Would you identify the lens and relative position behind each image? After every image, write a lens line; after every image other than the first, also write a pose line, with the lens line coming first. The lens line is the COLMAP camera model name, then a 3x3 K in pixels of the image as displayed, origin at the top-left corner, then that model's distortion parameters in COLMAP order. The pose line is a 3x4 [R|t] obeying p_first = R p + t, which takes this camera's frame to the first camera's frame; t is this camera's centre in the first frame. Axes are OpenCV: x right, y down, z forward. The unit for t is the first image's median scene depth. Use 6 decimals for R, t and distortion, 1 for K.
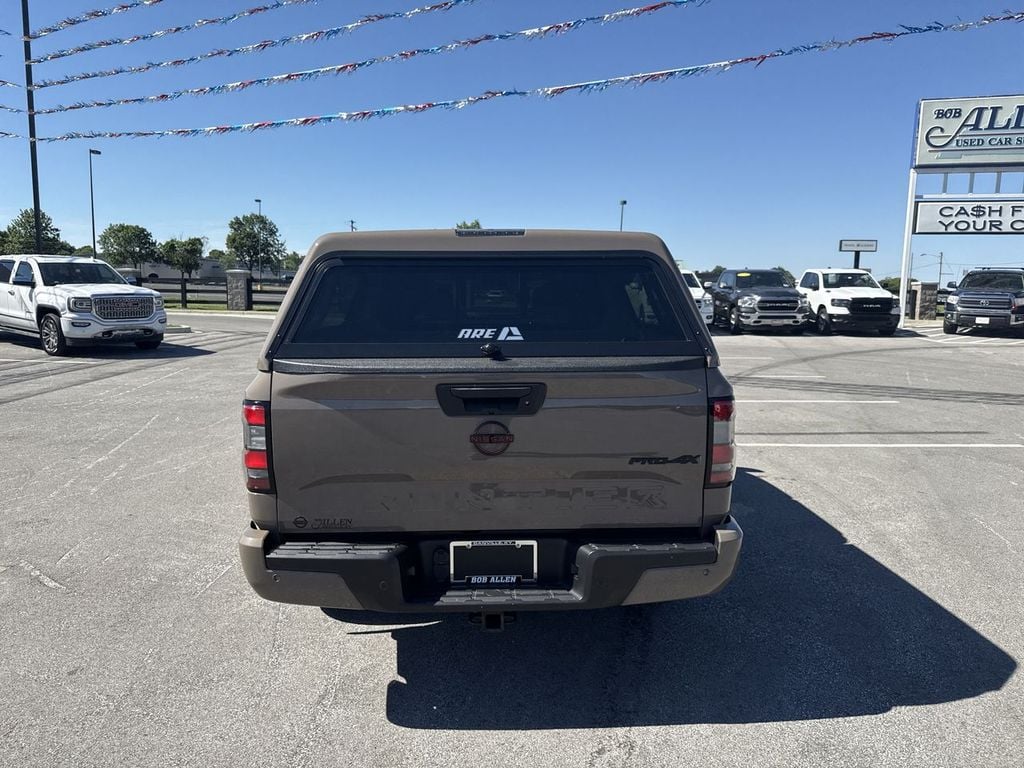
lens RADIAL K [[713.2, 0, 502.4], [0, 713.2, 380.1], [0, 0, 1]] dist [0.046086, -0.048592]
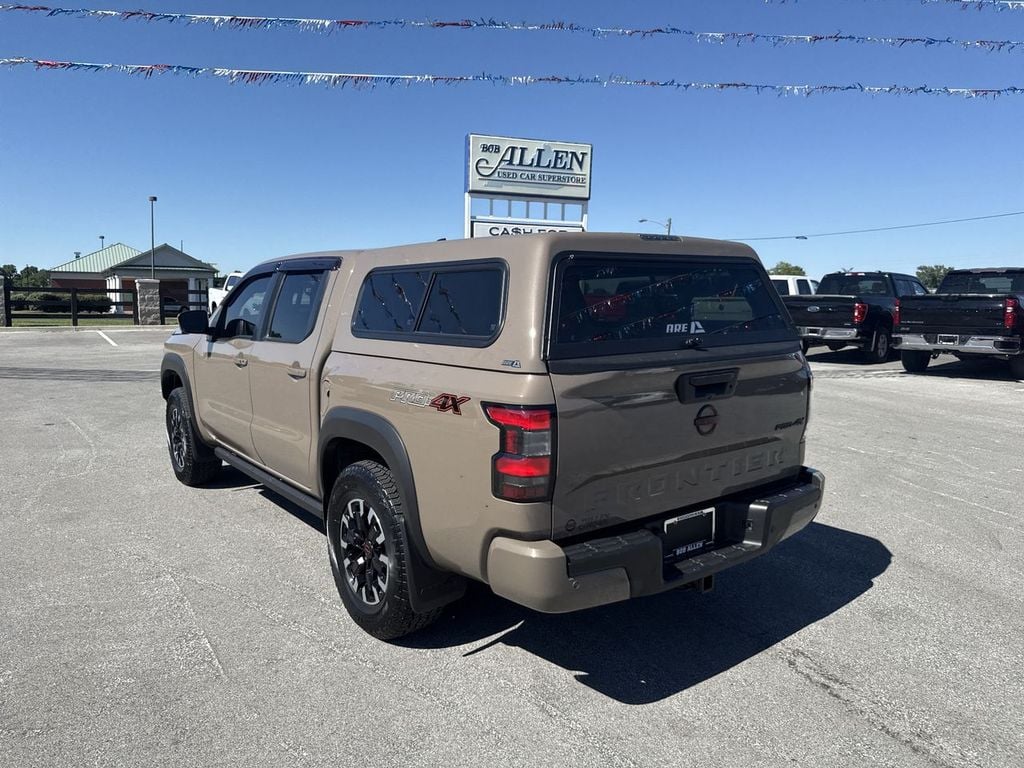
lens RADIAL K [[713.2, 0, 514.9], [0, 713.2, 390.0], [0, 0, 1]] dist [0.046086, -0.048592]
pose [[0.809684, -0.075430, 0.581998, -0.882414], [0.072616, 0.996962, 0.028187, -0.019107], [-0.582356, 0.019440, 0.812701, 0.248079]]
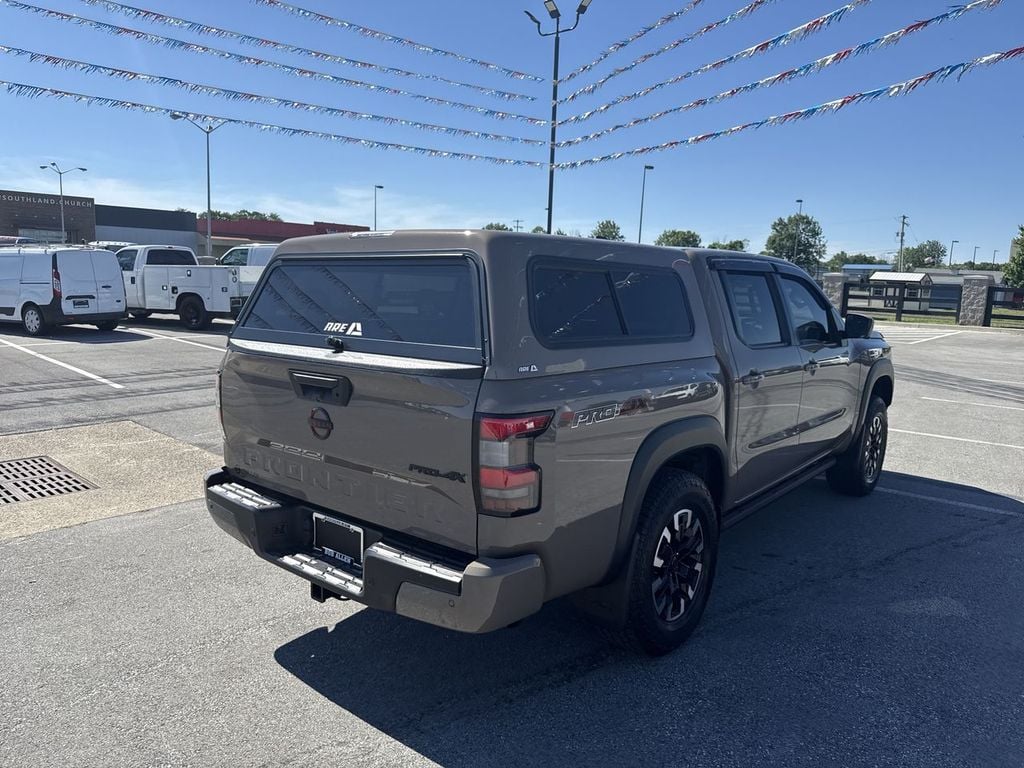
lens RADIAL K [[713.2, 0, 521.5], [0, 713.2, 383.3], [0, 0, 1]] dist [0.046086, -0.048592]
pose [[0.760451, 0.102812, -0.641205, 0.882246], [-0.101073, 0.994094, 0.039525, -0.051519], [0.641482, 0.034752, 0.766351, 0.345981]]
